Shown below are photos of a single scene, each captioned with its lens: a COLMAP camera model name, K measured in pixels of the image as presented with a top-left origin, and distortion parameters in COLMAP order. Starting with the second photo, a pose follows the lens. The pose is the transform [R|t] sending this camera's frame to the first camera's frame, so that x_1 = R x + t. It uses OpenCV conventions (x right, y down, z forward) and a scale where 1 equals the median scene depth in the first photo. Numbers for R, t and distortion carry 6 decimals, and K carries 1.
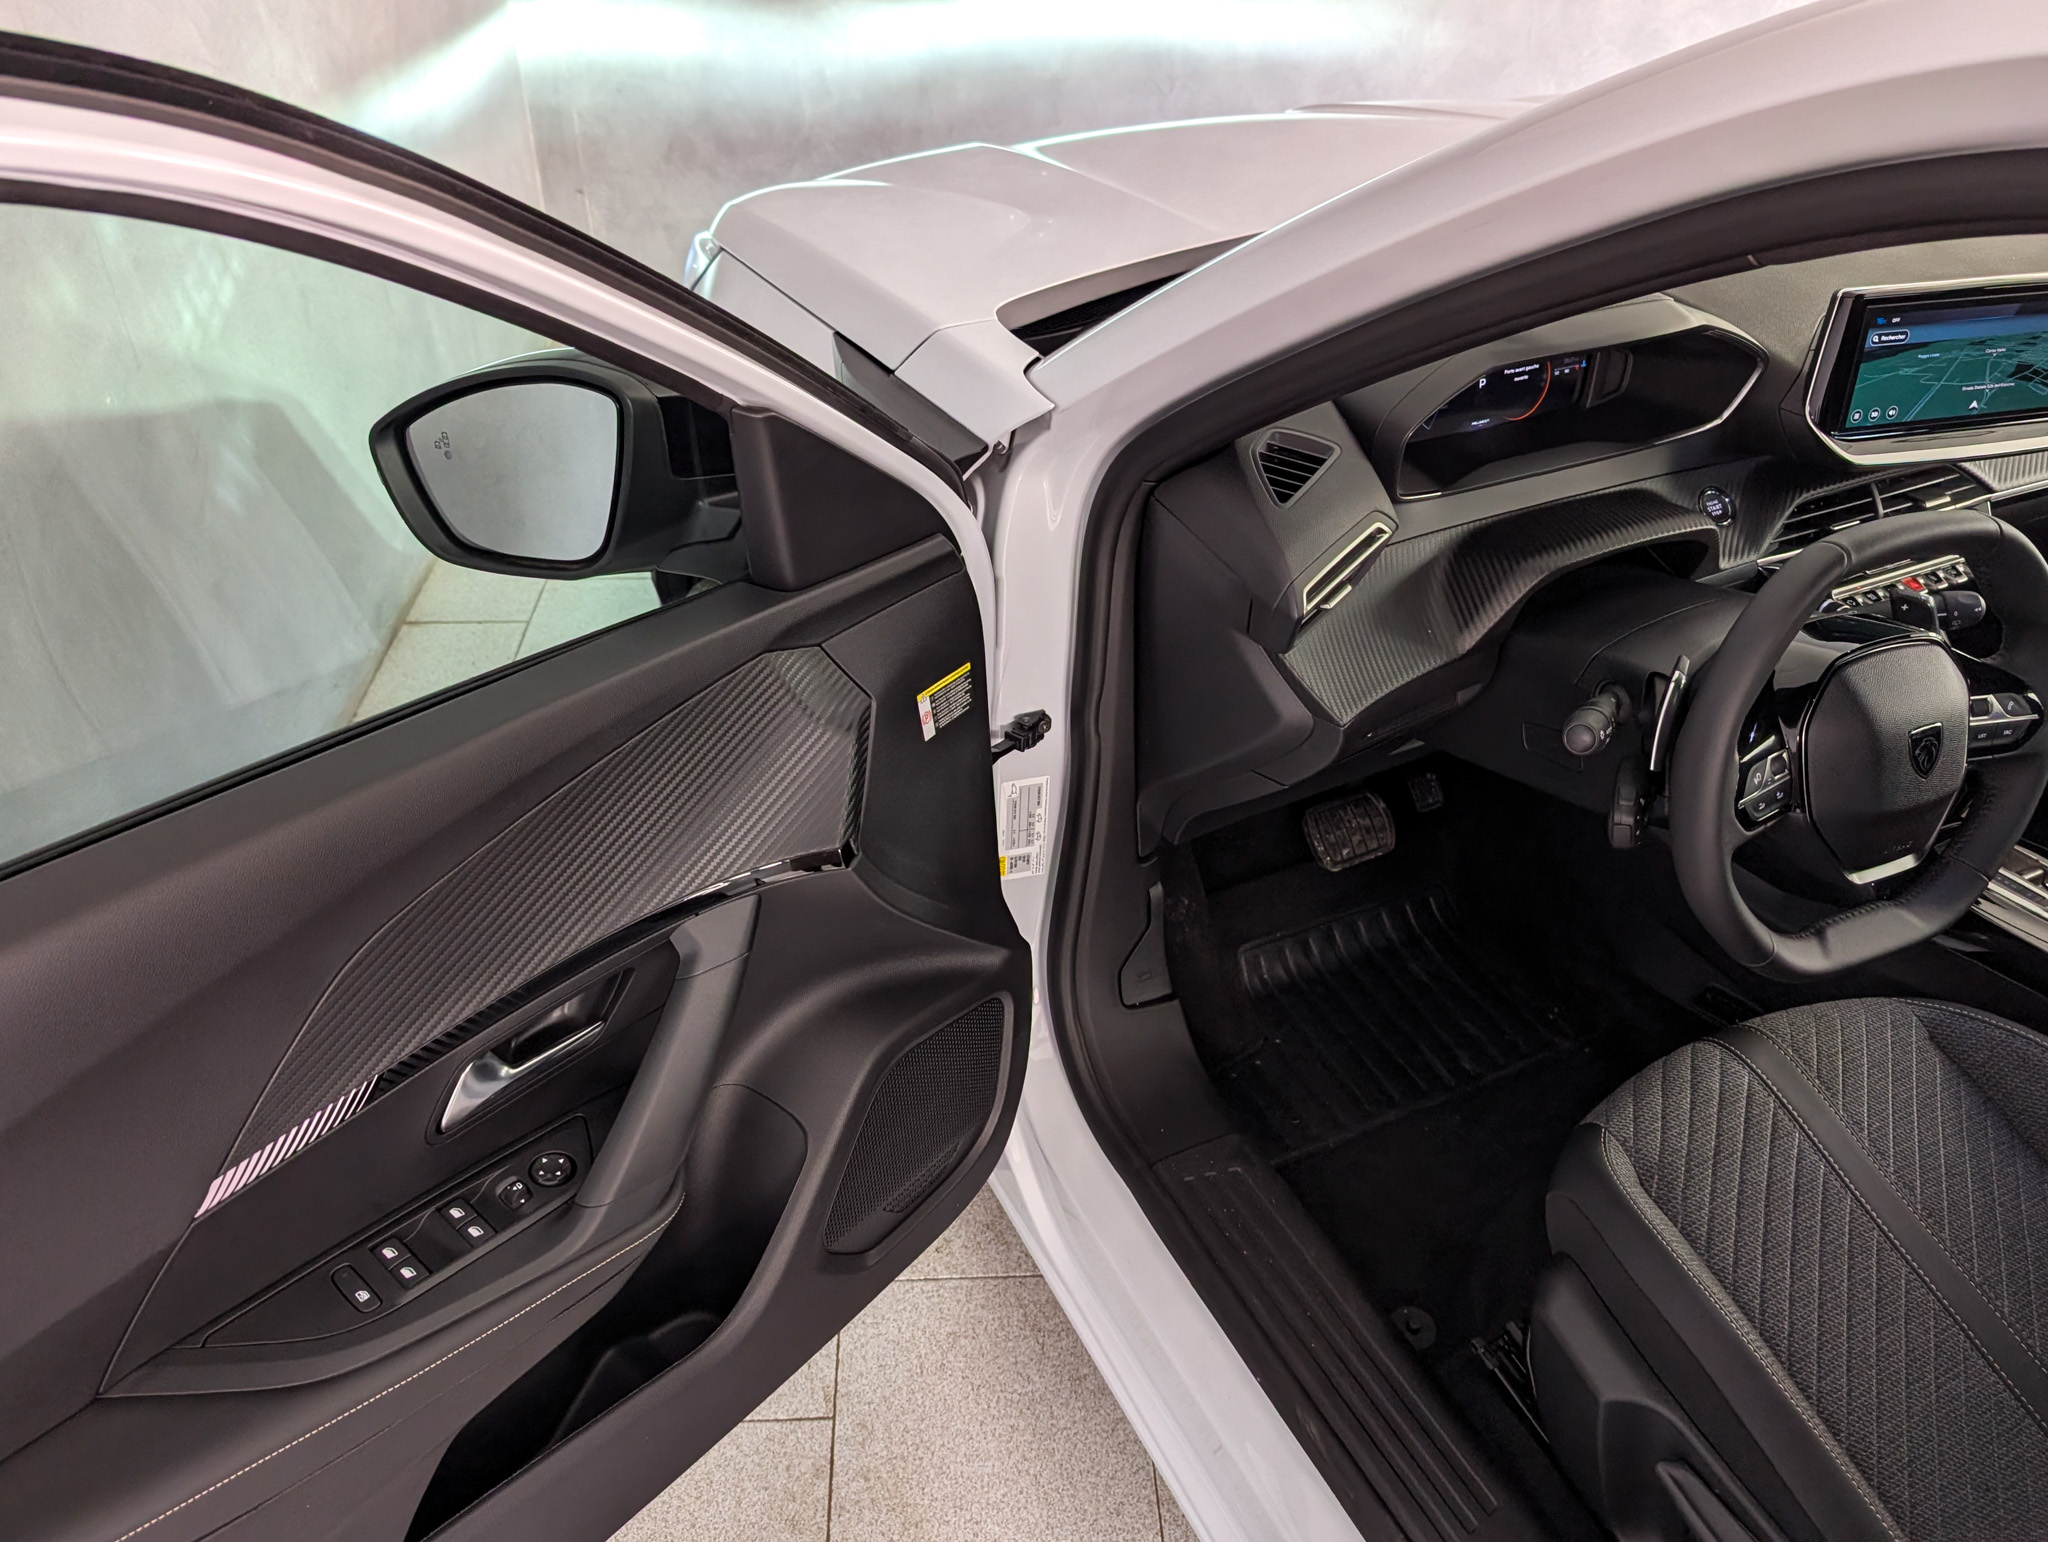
lens RADIAL K [[1577.5, 0, 934.1], [0, 1577.5, 771.7], [0, 0, 1]] dist [0.085197, -0.086737]
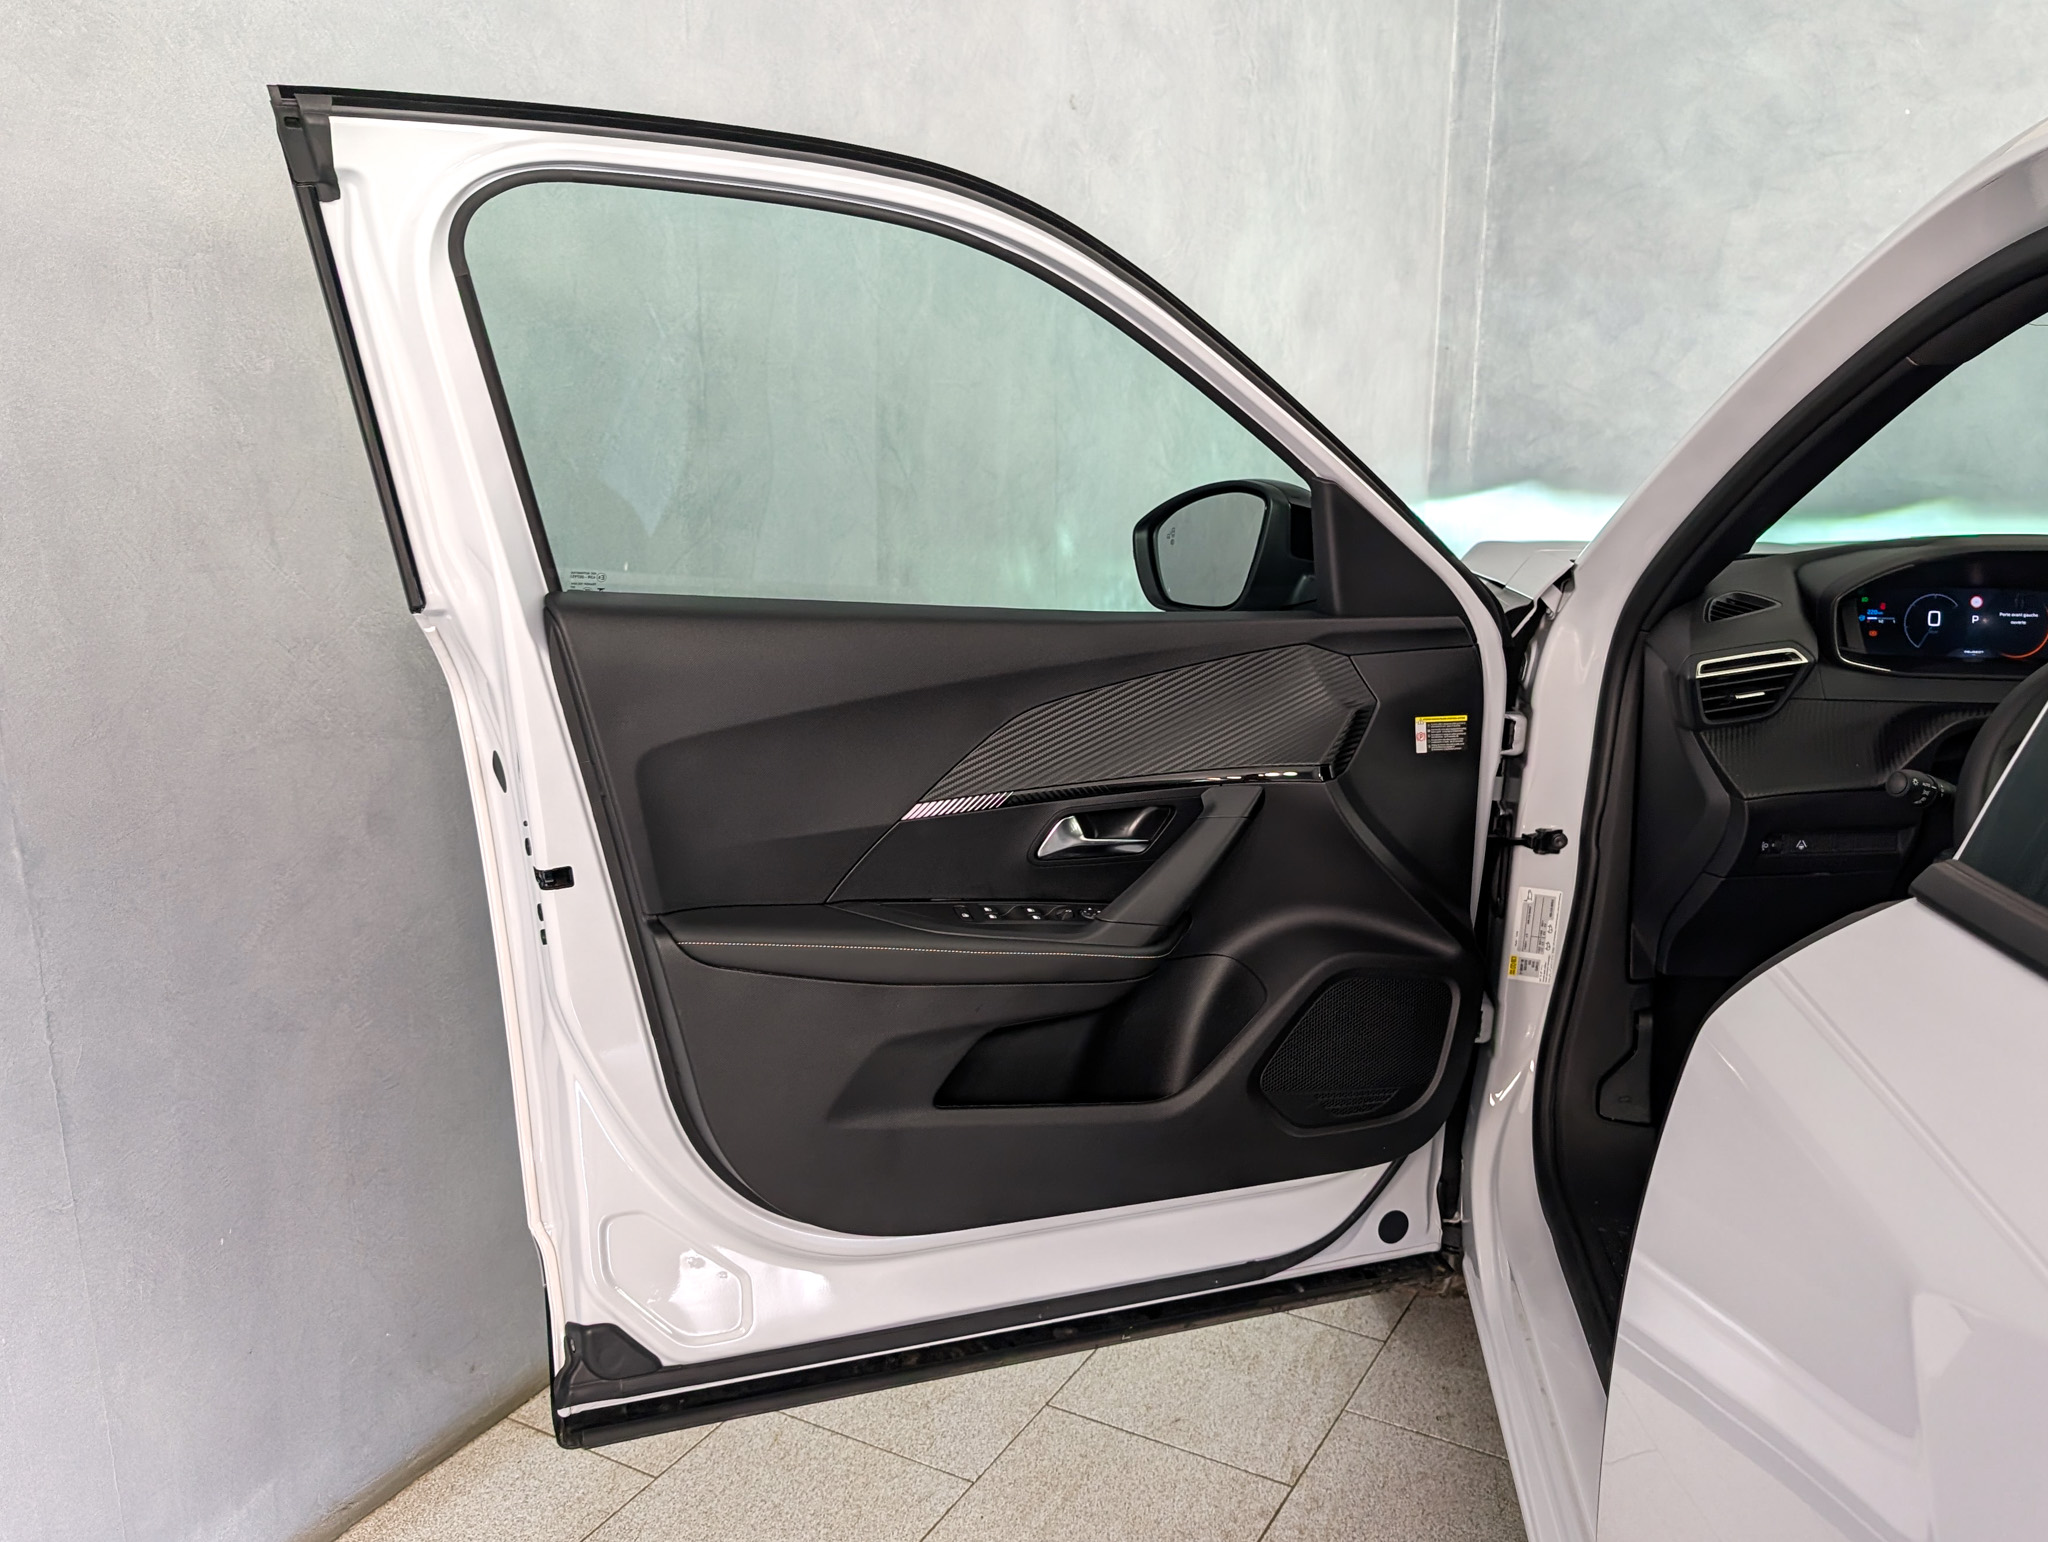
lens RADIAL K [[1577.5, 0, 934.1], [0, 1577.5, 771.7], [0, 0, 1]] dist [0.085197, -0.086737]
pose [[0.831846, 0.168602, -0.528777, 0.380397], [-0.333181, 0.913666, -0.232819, 0.459835], [0.443872, 0.369848, 0.816205, -0.360254]]
